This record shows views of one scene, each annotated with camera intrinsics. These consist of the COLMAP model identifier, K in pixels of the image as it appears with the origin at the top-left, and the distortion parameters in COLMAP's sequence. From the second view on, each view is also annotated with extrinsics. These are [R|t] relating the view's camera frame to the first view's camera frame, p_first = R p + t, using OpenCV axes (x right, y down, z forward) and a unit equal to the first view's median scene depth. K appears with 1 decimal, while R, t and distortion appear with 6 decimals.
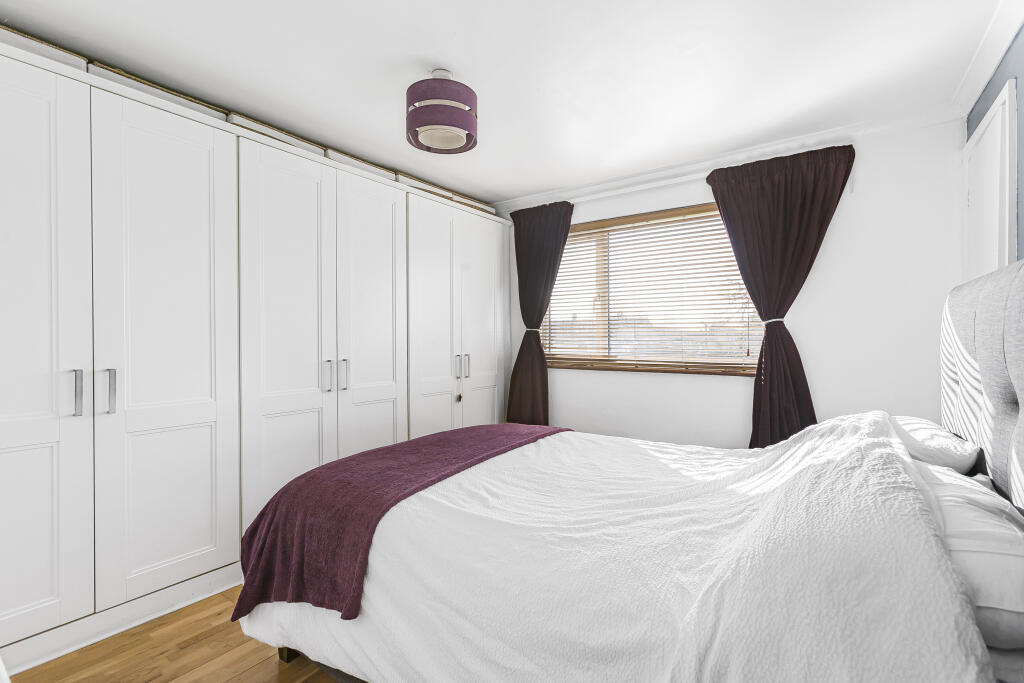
lens RADIAL K [[464.3, 0, 513.3], [0, 464.3, 341.8], [0, 0, 1]] dist [-0.001202, 0.001525]
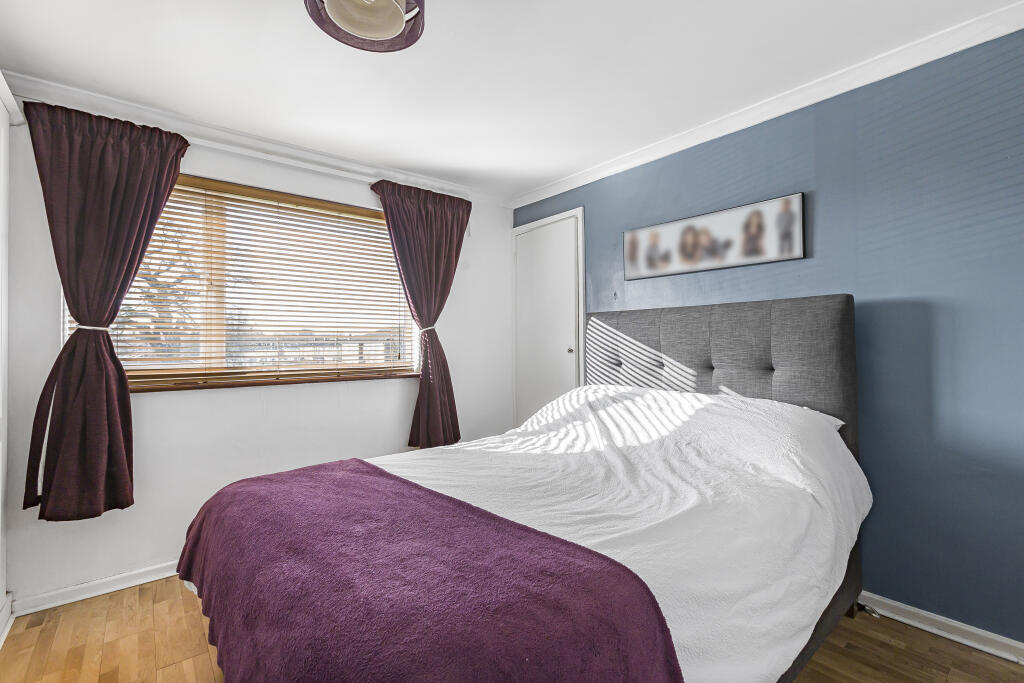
lens RADIAL K [[464.3, 0, 513.4], [0, 464.3, 336.1], [0, 0, 1]] dist [-0.001202, 0.001525]
pose [[0.242930, 0.017398, 0.969888, -0.489505], [0.013817, 0.999676, -0.021393, 0.002627], [-0.969945, 0.018597, 0.242611, 0.472544]]
